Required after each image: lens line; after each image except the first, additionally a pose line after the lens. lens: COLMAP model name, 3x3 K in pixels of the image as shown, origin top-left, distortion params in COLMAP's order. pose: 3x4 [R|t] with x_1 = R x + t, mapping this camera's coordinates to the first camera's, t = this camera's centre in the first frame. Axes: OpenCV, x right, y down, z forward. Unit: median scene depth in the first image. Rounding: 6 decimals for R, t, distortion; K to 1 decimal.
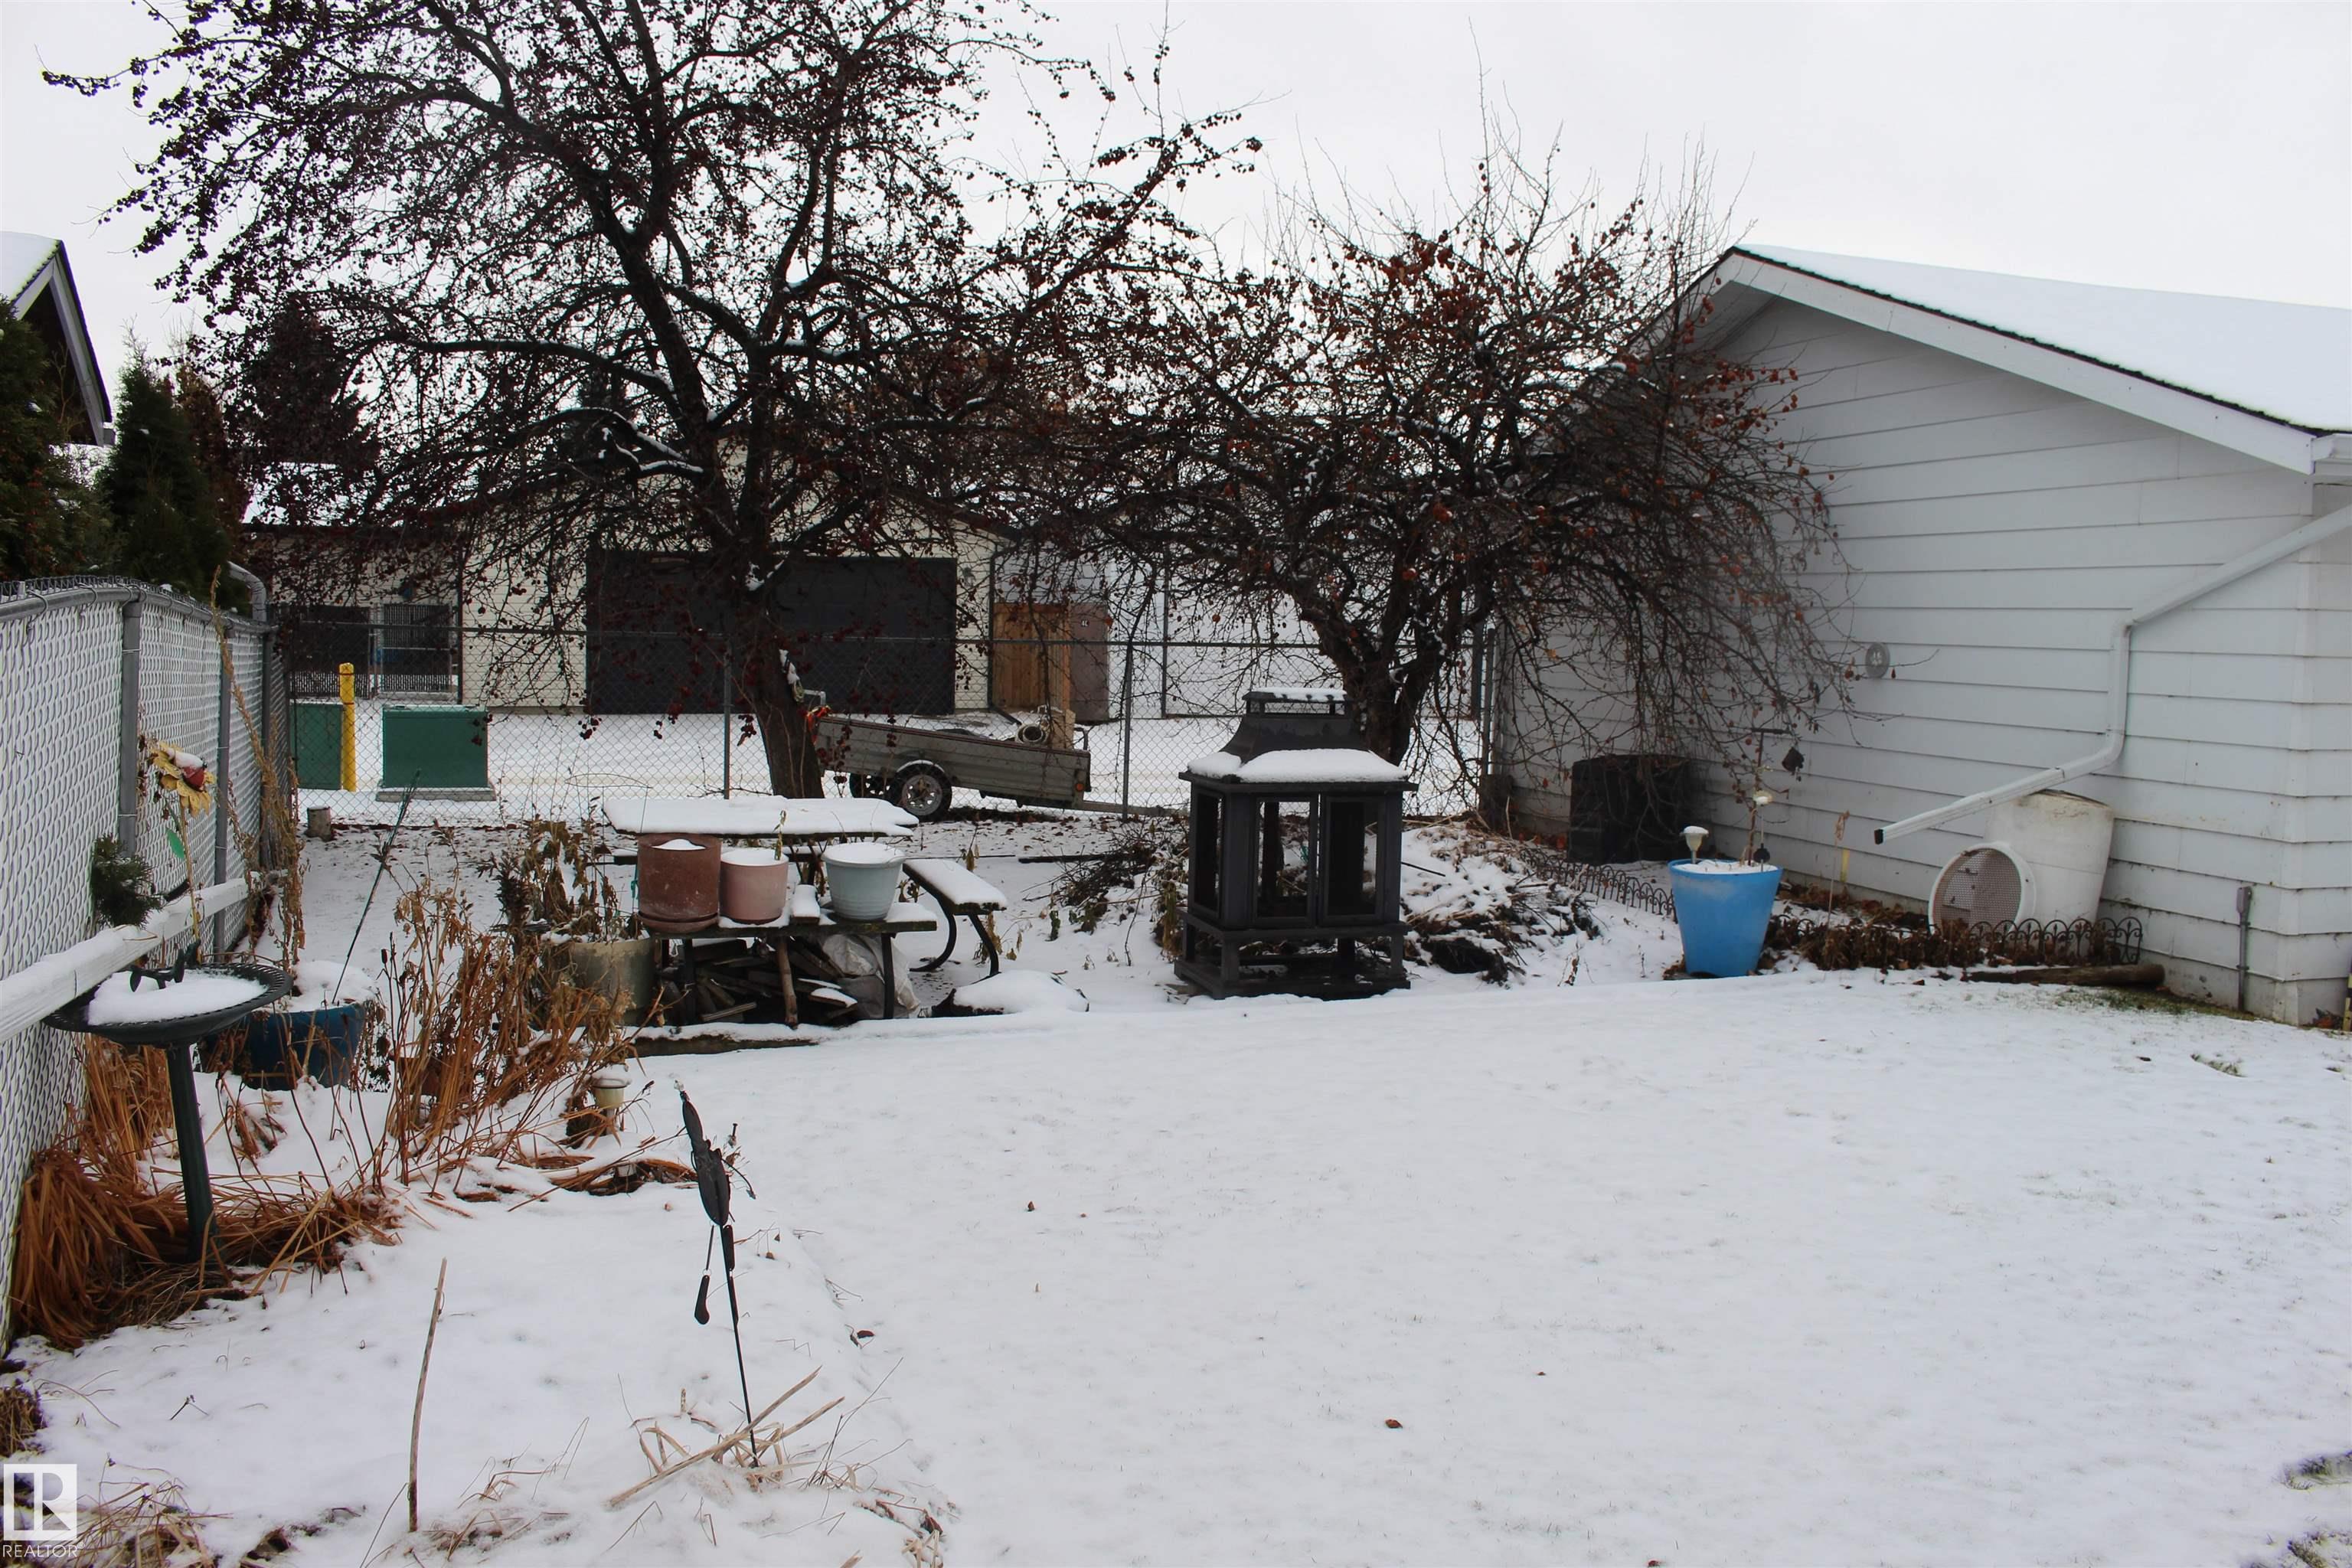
lens RADIAL K [[1949.4, 0, 1176.0], [0, 1949.4, 784.0], [0, 0, 1]] dist [-0.154854, 0.129083]
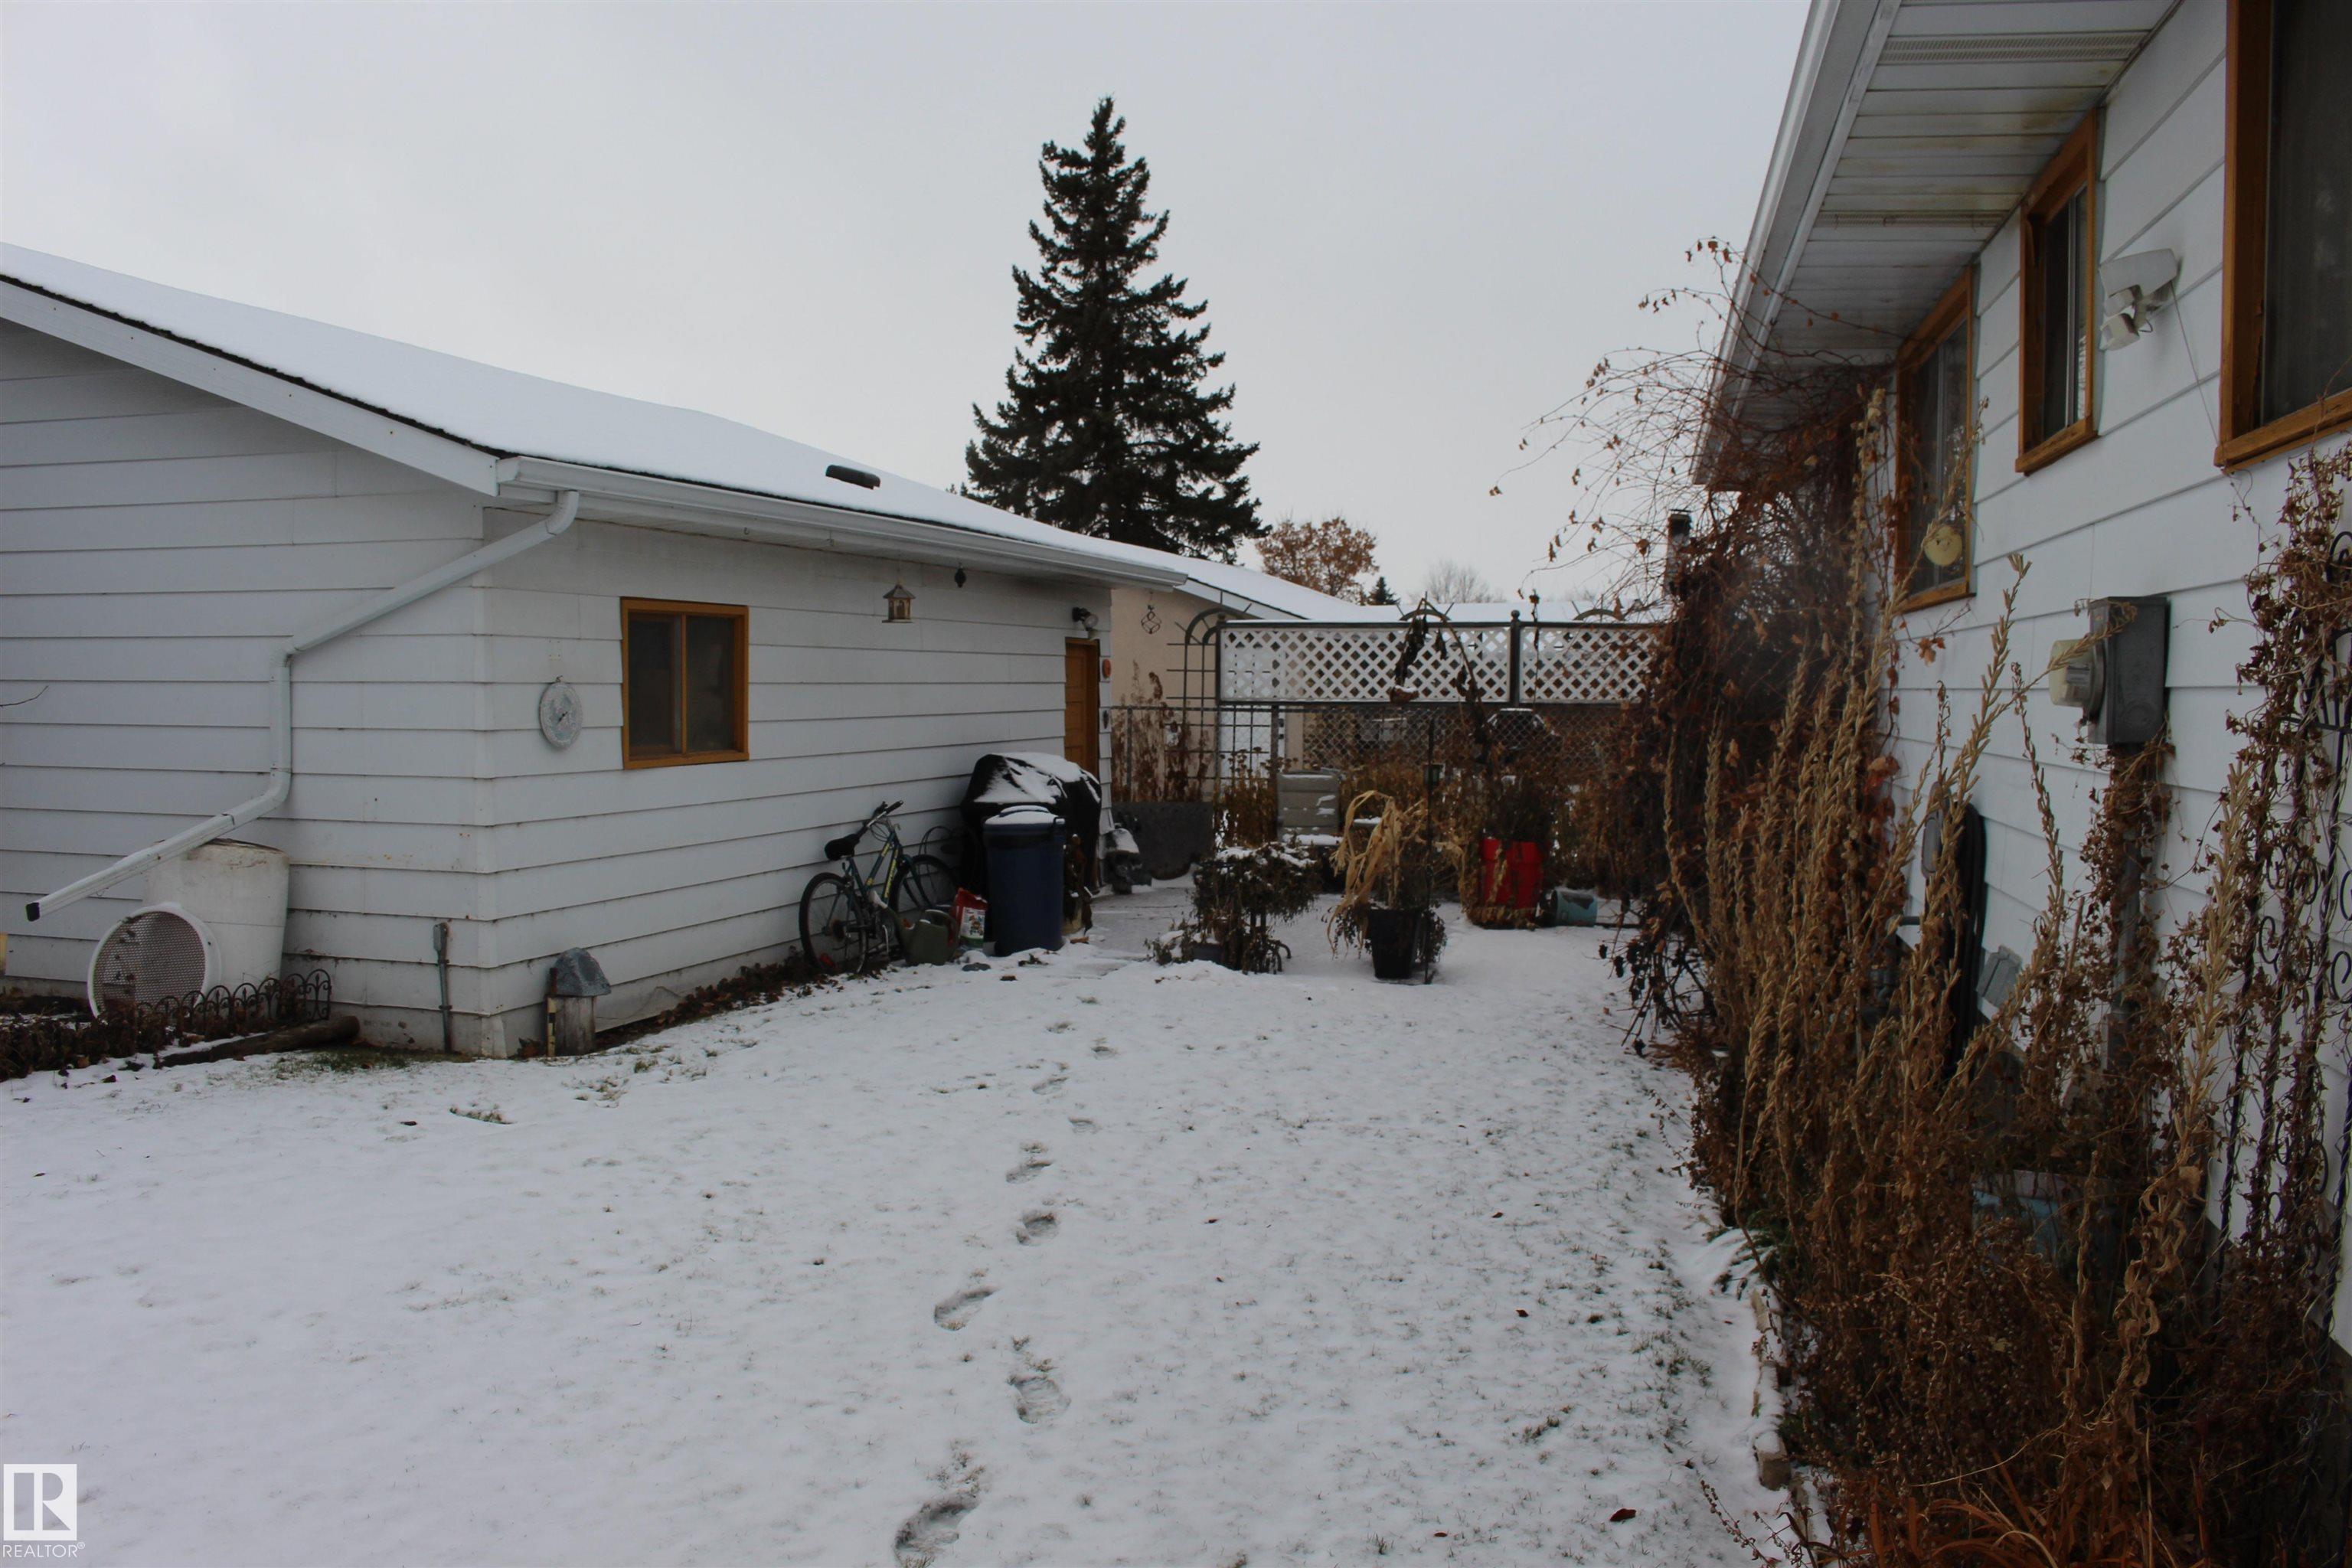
lens RADIAL K [[1949.4, 0, 1176.0], [0, 1949.4, 784.0], [0, 0, 1]] dist [-0.154854, 0.129083]
pose [[0.542036, -0.053925, 0.838623, -0.040880], [0.070551, 0.997336, 0.018531, -0.007808], [-0.837388, 0.049121, 0.544397, 0.144788]]
